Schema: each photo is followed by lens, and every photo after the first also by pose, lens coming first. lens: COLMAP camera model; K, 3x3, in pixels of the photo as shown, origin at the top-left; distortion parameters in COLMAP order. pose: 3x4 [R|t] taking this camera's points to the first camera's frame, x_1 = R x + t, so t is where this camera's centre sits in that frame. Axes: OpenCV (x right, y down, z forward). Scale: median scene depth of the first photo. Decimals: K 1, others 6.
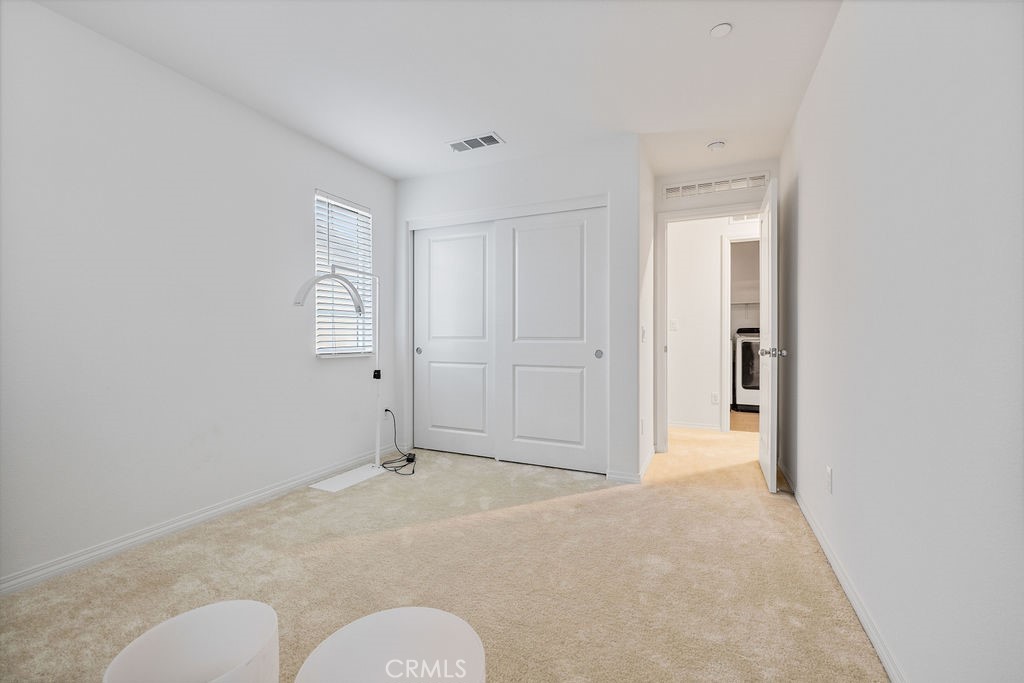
lens RADIAL K [[435.3, 0, 512.8], [0, 435.3, 333.7], [0, 0, 1]] dist [-0.000238, -0.000017]
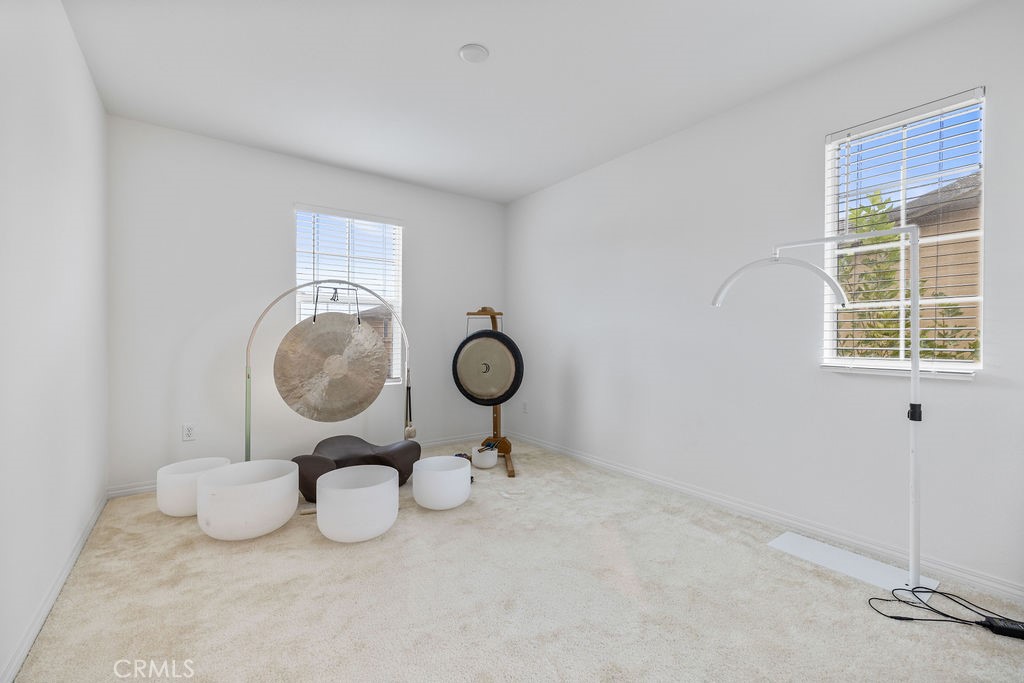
lens RADIAL K [[438.1, 0, 513.6], [0, 438.1, 341.1], [0, 0, 1]] dist [0.002653, 0.000420]
pose [[-0.482387, 0.007873, -0.875923, 0.488016], [-0.001297, 0.999952, 0.009702, 0.001495], [0.875957, 0.005816, -0.482354, 1.010379]]
